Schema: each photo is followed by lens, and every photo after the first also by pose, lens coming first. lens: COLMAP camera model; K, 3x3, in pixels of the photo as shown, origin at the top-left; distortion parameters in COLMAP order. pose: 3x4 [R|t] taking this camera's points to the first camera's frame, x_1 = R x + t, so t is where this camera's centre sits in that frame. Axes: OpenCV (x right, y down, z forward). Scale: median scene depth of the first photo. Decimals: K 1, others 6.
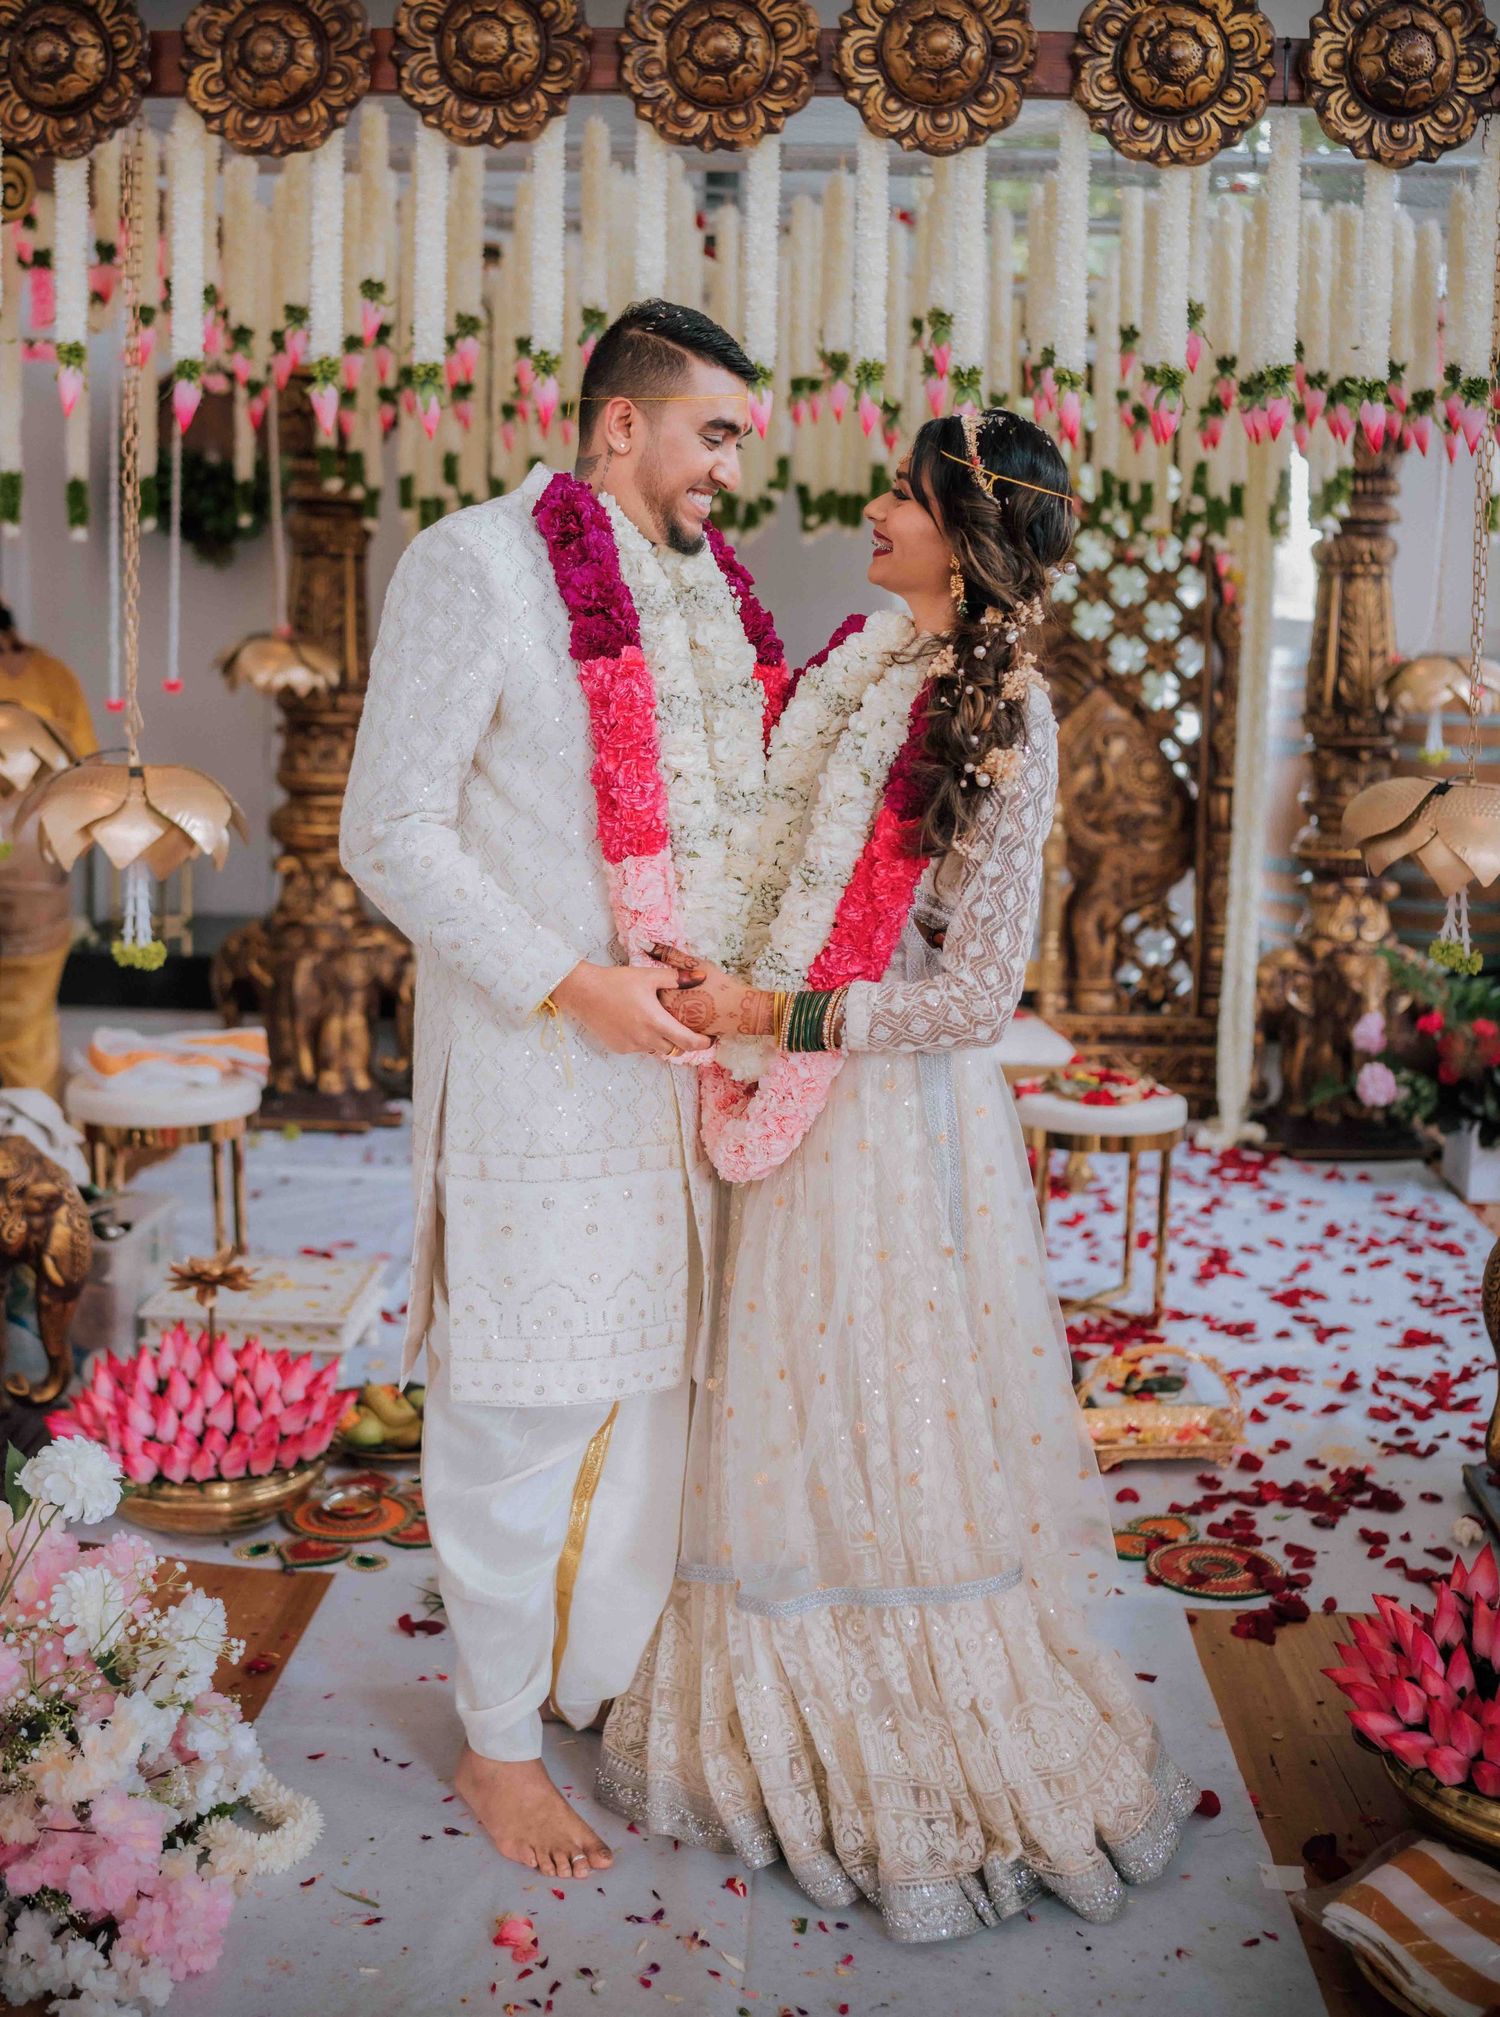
lens RADIAL K [[2035.8, 0, 722.2], [0, 2035.8, 883.6], [0, 0, 1]] dist [-0.186041, 0.184275]
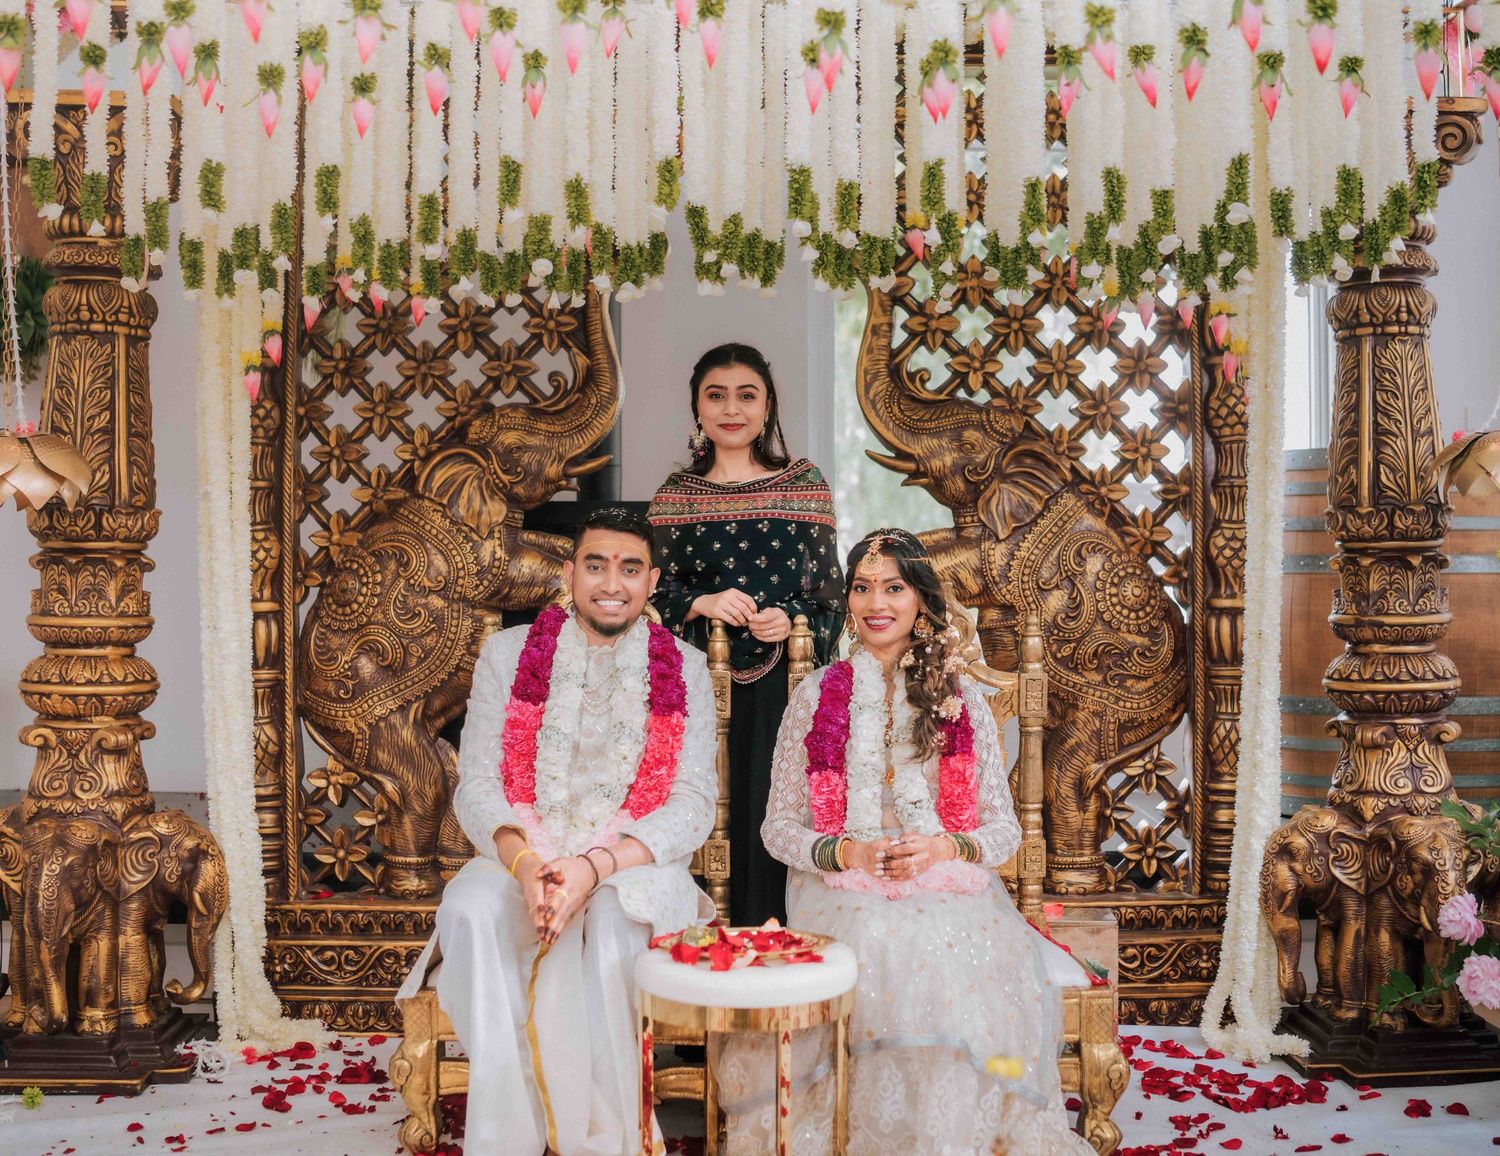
lens RADIAL K [[1699.9, 0, 750.6], [0, 1699.9, 542.2], [0, 0, 1]] dist [-0.194850, 0.227874]
pose [[0.997350, -0.019265, 0.070162, 0.011623], [0.026811, 0.993762, -0.108250, -0.006961], [-0.067639, 0.109844, 0.991645, 0.346579]]
